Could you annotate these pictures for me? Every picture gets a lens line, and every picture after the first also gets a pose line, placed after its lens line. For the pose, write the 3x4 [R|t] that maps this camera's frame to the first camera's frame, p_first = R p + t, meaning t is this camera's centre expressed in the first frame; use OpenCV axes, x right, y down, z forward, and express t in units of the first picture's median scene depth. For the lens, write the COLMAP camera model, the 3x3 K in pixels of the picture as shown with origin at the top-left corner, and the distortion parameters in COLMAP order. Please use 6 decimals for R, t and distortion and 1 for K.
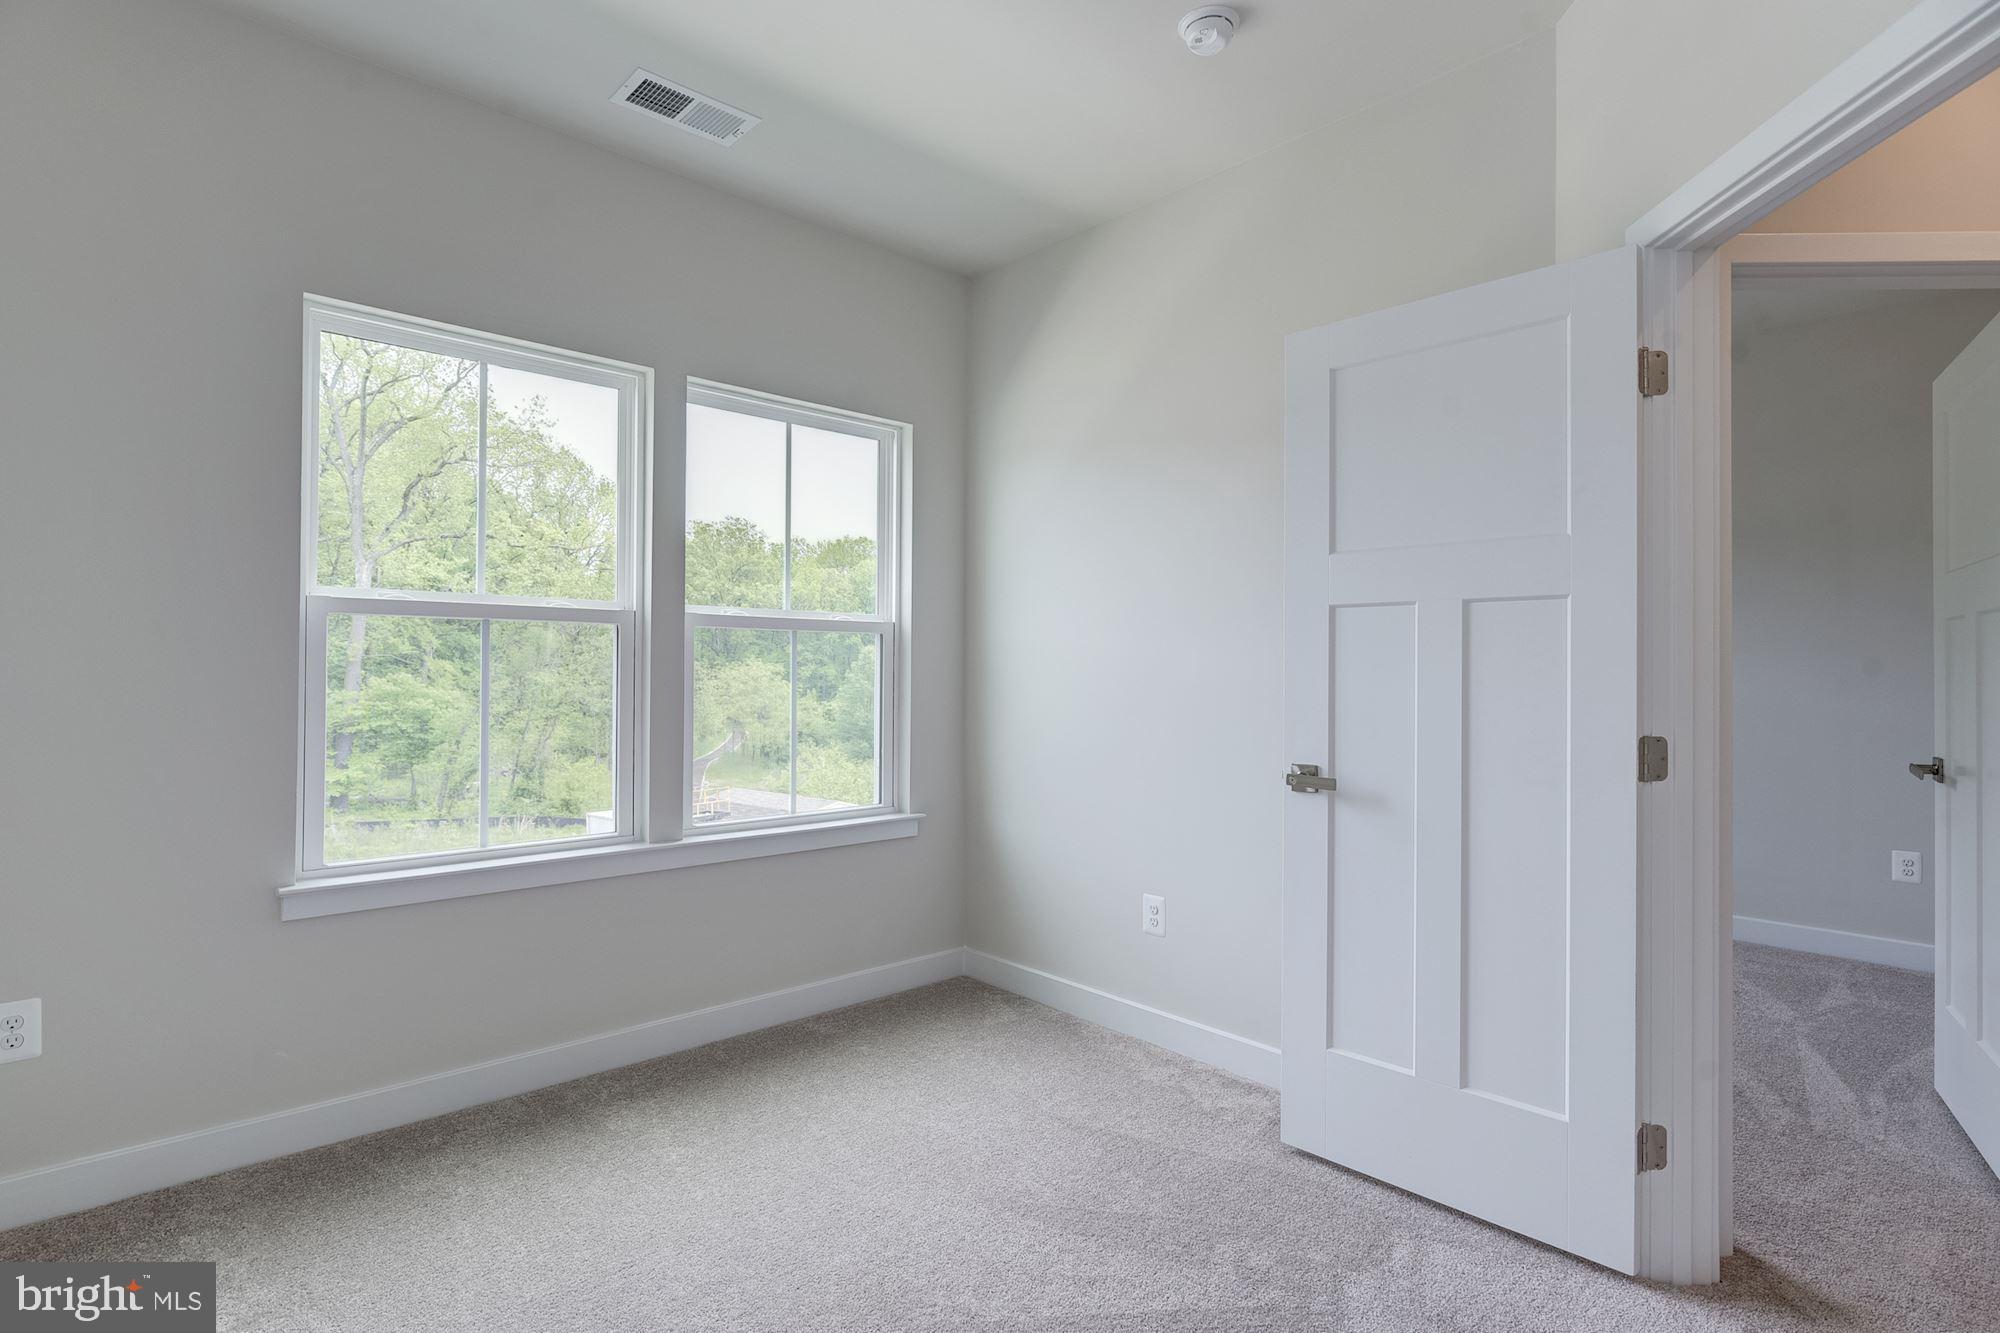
lens RADIAL K [[999.3, 0, 995.4], [0, 999.3, 661.7], [0, 0, 1]] dist [-0.000590, -0.000862]
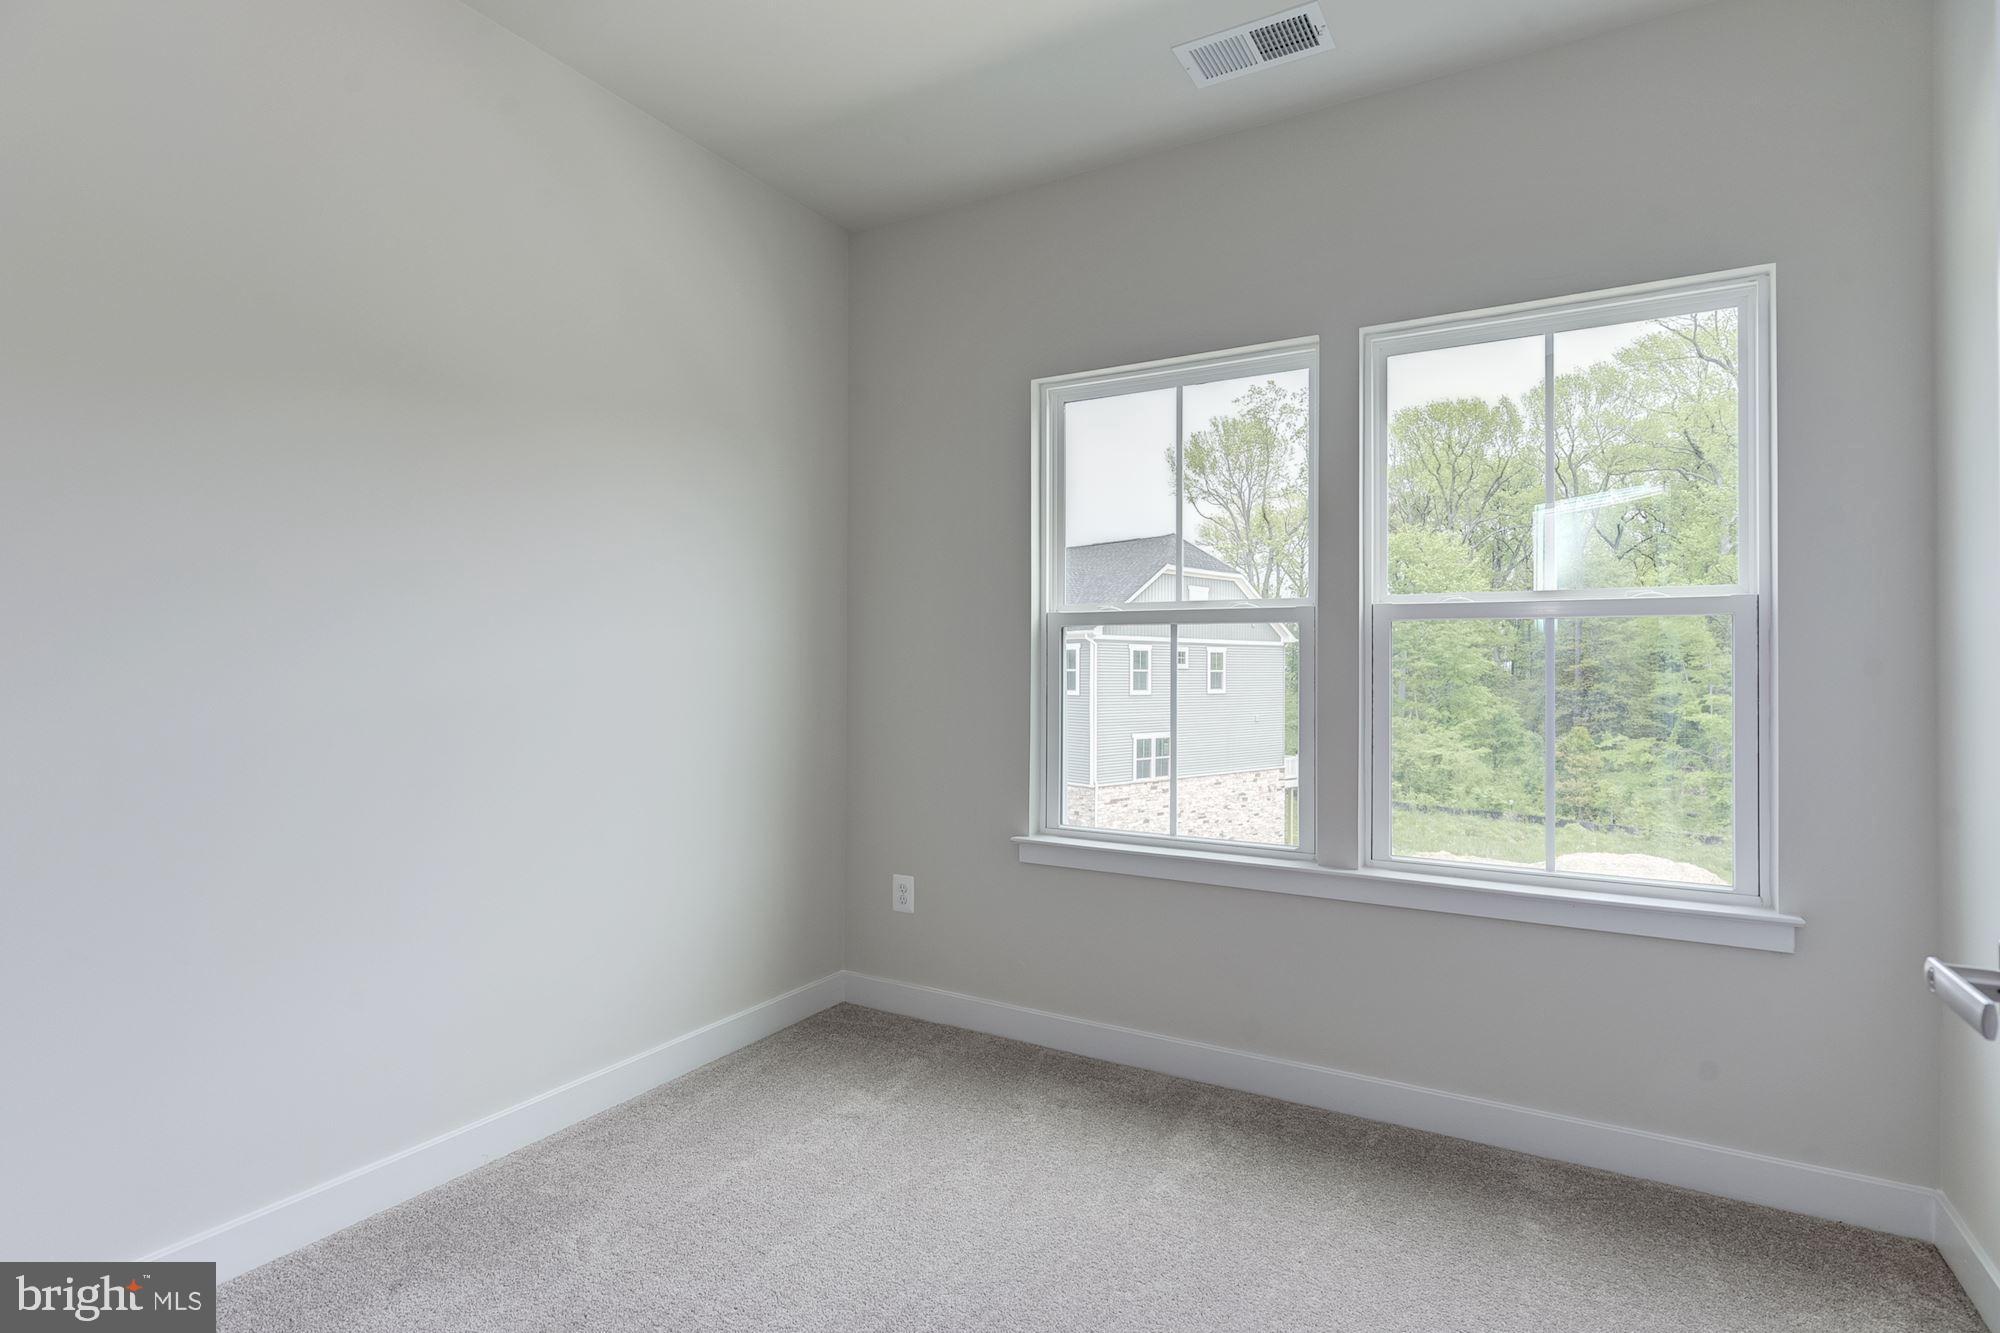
lens RADIAL K [[999.3, 0, 995.3], [0, 999.3, 671.1], [0, 0, 1]] dist [-0.000590, -0.000862]
pose [[0.286306, -0.010098, -0.958085, 0.435666], [0.000376, 0.999946, -0.010427, 0.017579], [0.958138, 0.002625, 0.286294, 0.474659]]
